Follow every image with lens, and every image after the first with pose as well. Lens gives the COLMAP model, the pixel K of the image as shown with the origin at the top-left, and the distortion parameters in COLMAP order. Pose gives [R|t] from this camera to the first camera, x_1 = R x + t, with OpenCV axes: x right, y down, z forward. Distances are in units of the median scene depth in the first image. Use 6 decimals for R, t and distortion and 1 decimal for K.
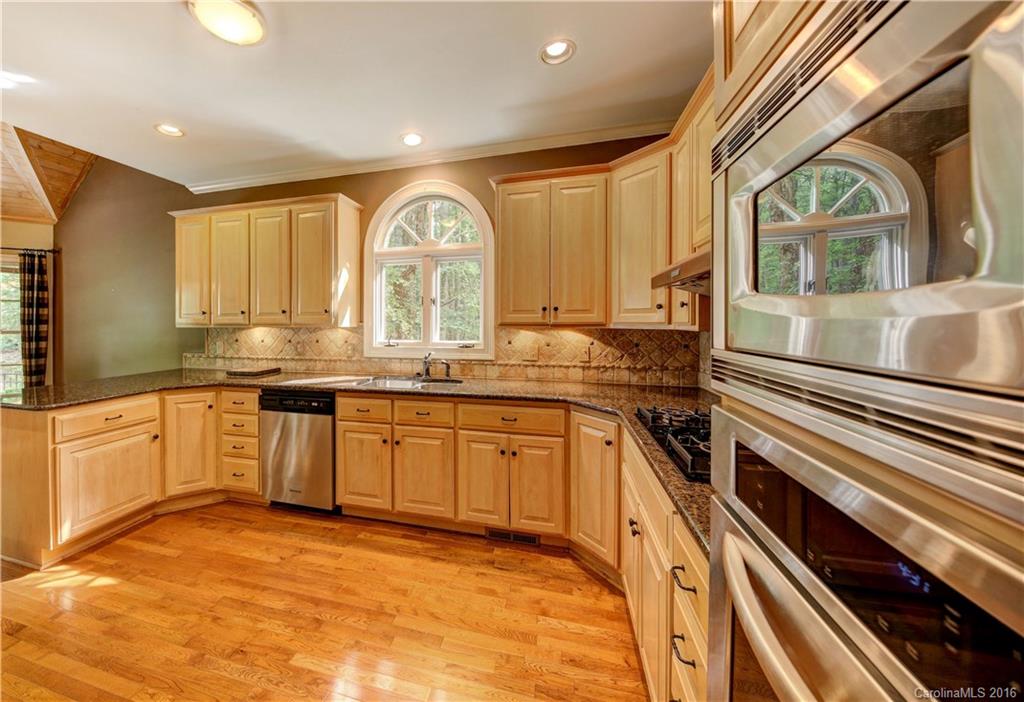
lens RADIAL K [[370.1, 0, 449.2], [0, 370.1, 323.9], [0, 0, 1]] dist [-0.001192, -0.000049]
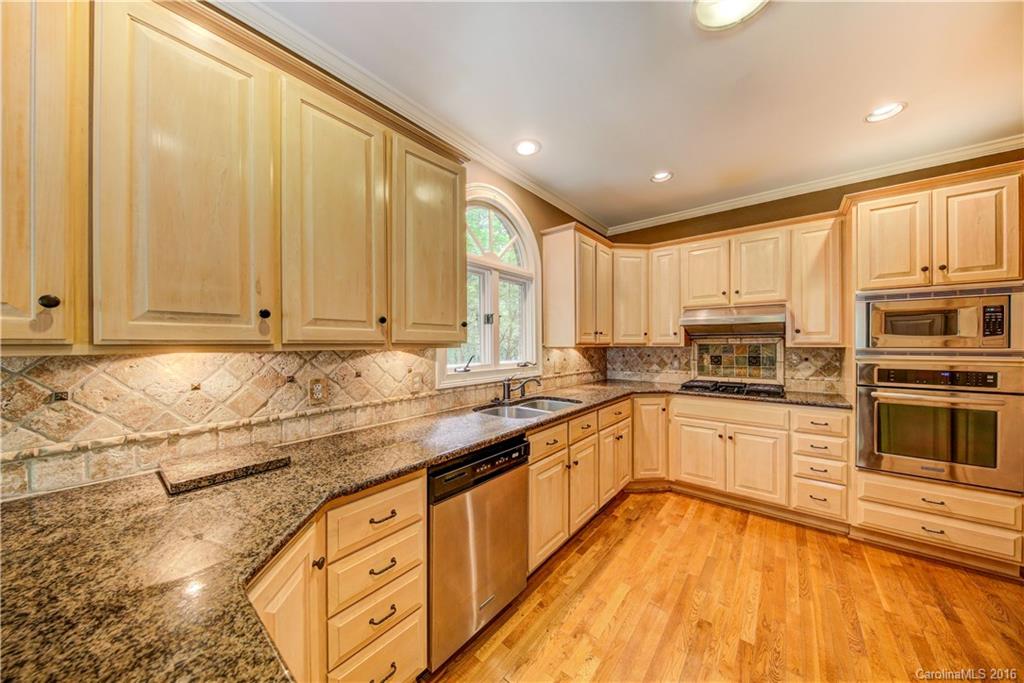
lens RADIAL K [[341.7, 0, 510.5], [0, 341.7, 343.9], [0, 0, 1]] dist [0.000941, -0.000146]
pose [[0.373312, 0.002028, 0.927703, -0.813557], [0.006899, 0.999964, -0.004962, 0.004253], [-0.927680, 0.008253, 0.373285, 0.628629]]
